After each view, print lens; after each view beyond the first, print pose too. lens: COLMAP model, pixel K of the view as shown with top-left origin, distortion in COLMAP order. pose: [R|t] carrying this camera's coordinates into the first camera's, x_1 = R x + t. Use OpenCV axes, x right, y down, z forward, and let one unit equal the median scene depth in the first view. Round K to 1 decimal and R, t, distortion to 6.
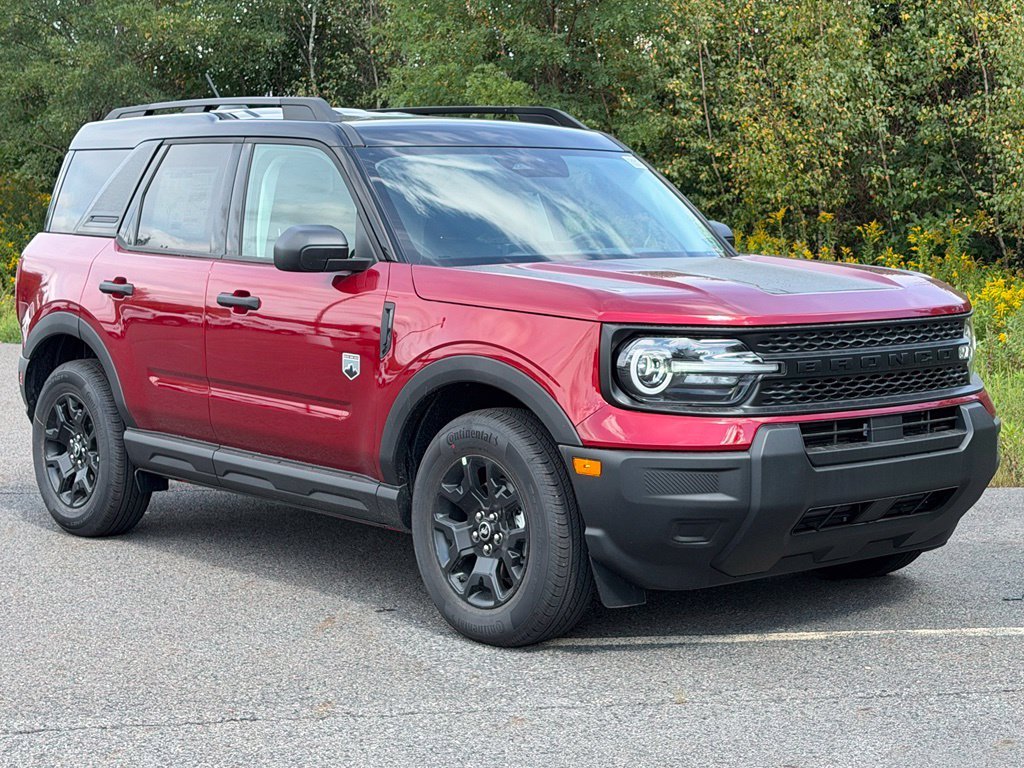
lens RADIAL K [[2061.9, 0, 541.0], [0, 2061.9, 385.8], [0, 0, 1]] dist [0.049193, 0.151018]
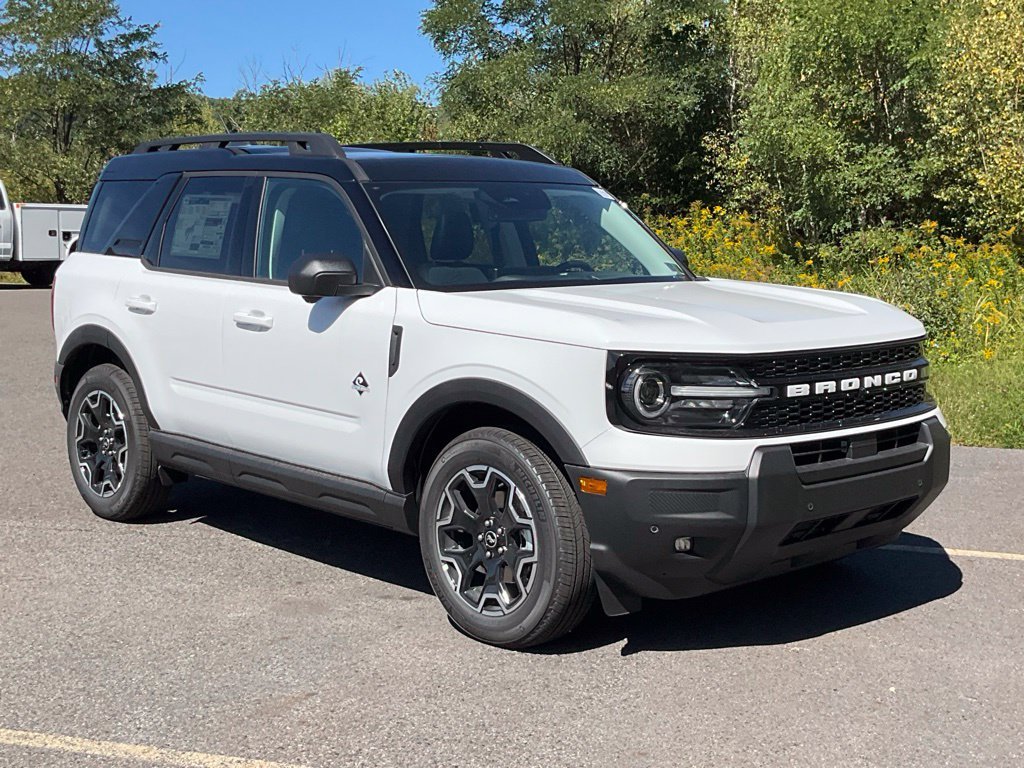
lens RADIAL K [[1515.9, 0, 515.0], [0, 1515.9, 404.9], [0, 0, 1]] dist [0.016652, 0.026561]
pose [[0.999159, -0.000573, 0.041009, -0.046441], [-0.000845, 0.999402, 0.034575, -0.027653], [-0.041005, -0.034581, 0.998560, 0.213506]]
